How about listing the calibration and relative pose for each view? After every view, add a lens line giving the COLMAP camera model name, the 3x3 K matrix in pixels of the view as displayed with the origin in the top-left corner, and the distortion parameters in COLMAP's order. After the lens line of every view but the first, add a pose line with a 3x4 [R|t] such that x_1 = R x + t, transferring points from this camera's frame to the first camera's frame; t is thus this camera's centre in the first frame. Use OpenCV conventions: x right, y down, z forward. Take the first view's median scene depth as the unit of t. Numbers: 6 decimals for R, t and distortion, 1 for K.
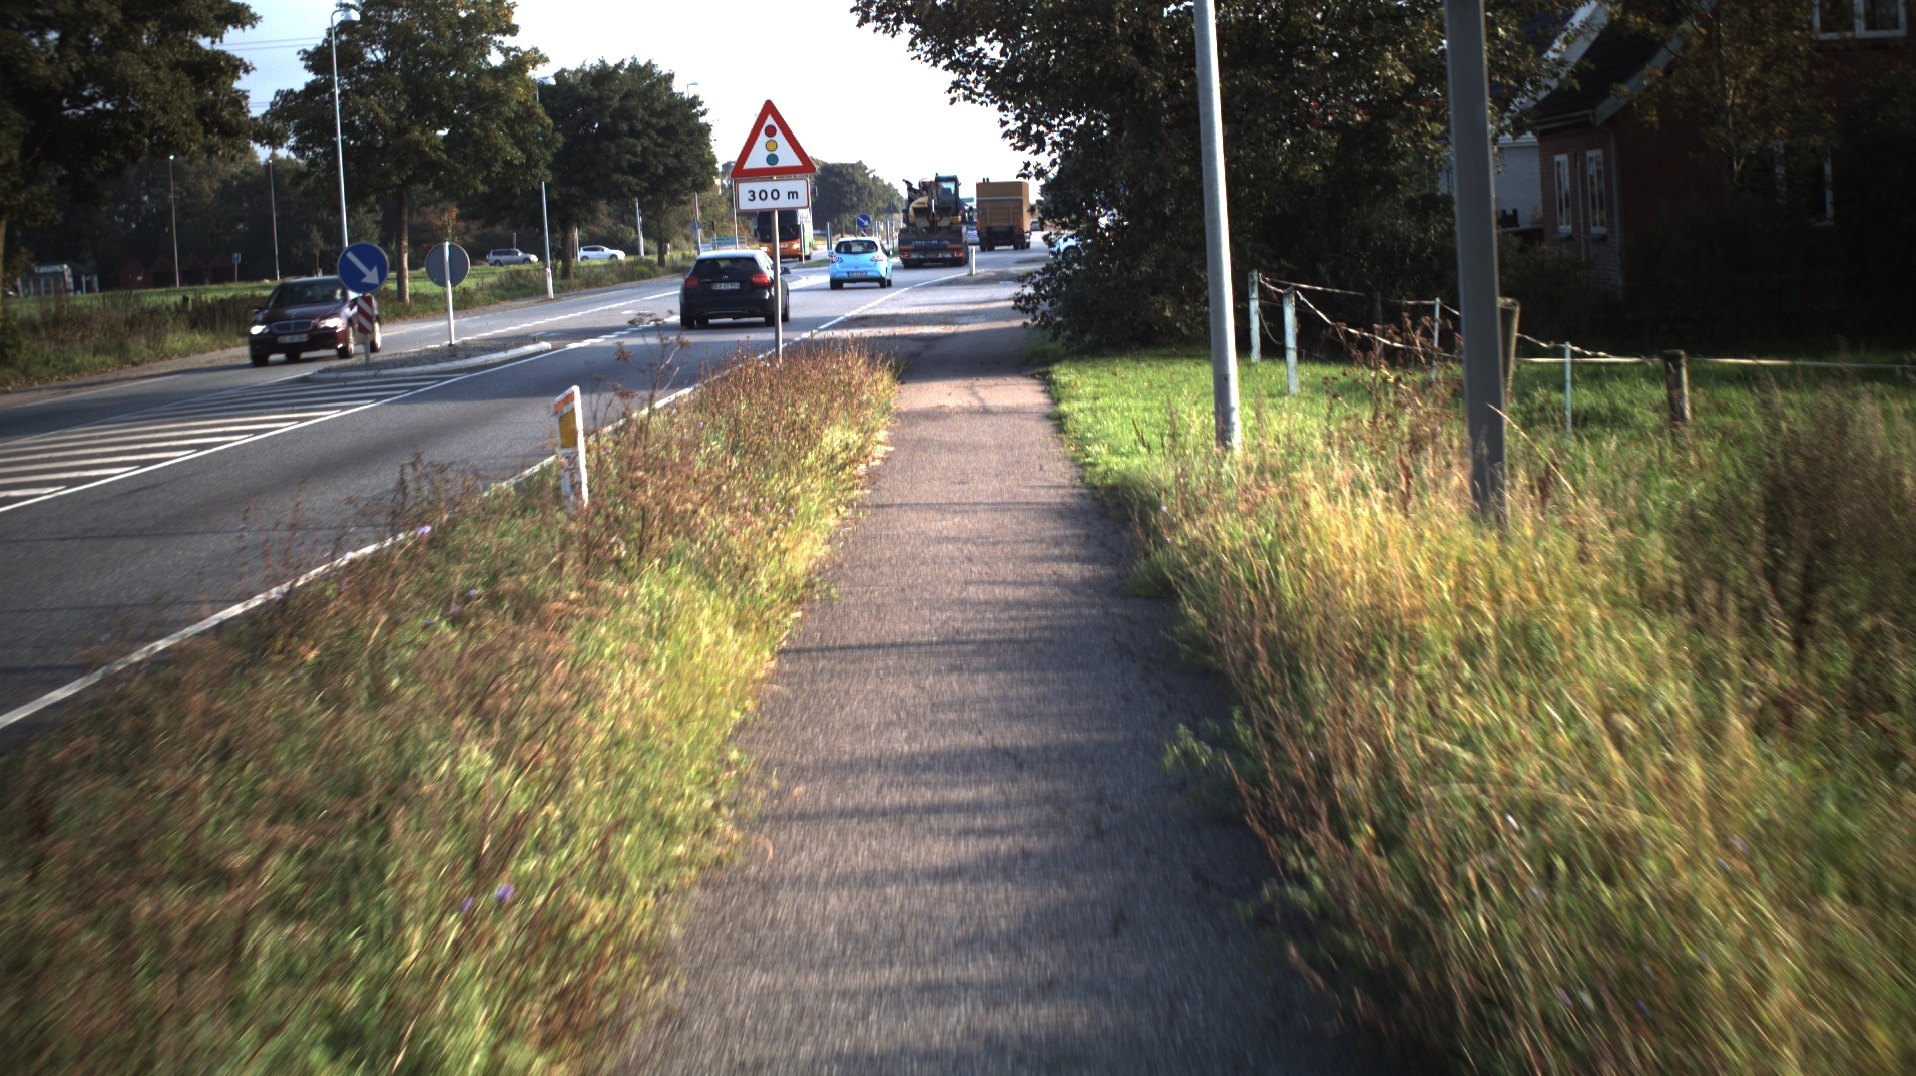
lens RADIAL K [[3407.4, 0, 958.0], [0, 3407.4, 538.0], [0, 0, 1]] dist [-0.244544, 0.148133]
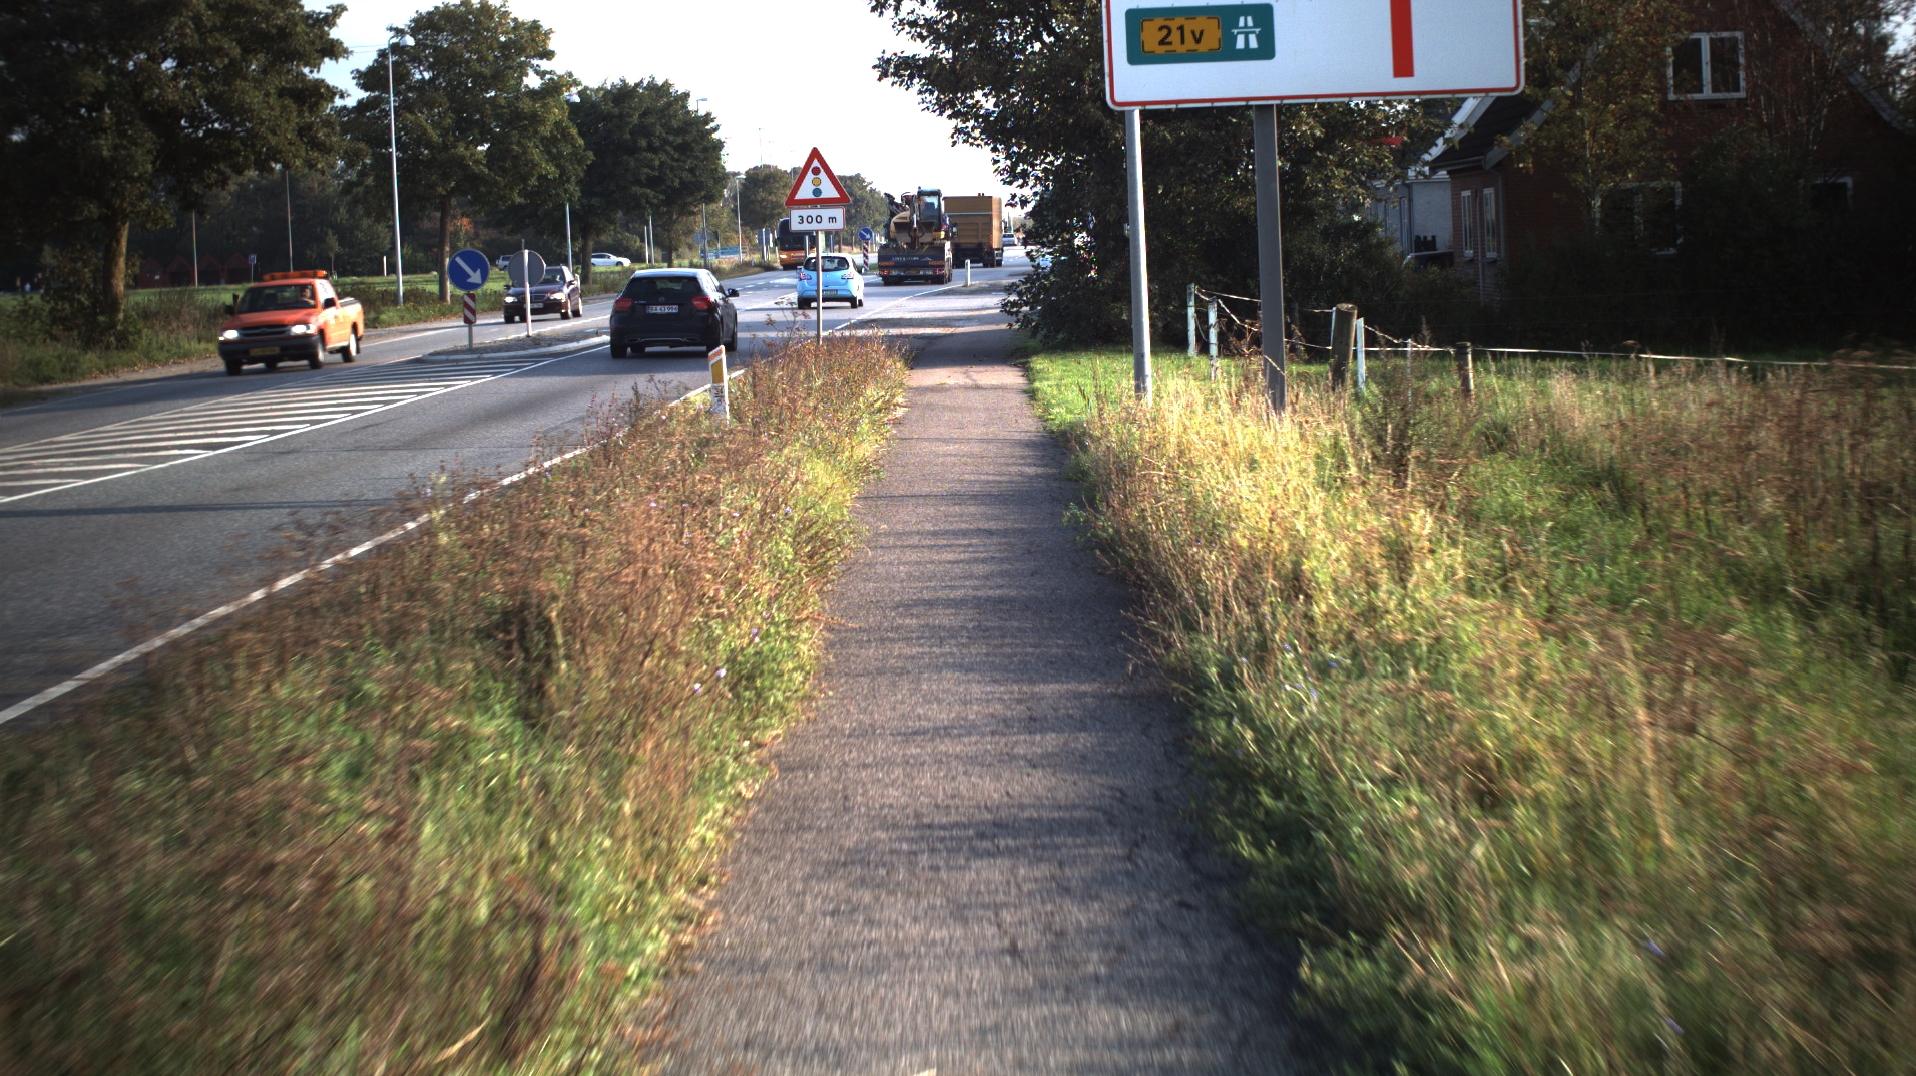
lens RADIAL K [[3407.4, 0, 958.0], [0, 3407.4, 538.0], [0, 0, 1]] dist [-0.244544, 0.148133]
pose [[0.999874, 0.015600, 0.002869, -0.001500], [-0.015589, 0.999872, -0.003729, 0.018018], [-0.002927, 0.003684, 0.999989, -0.216511]]
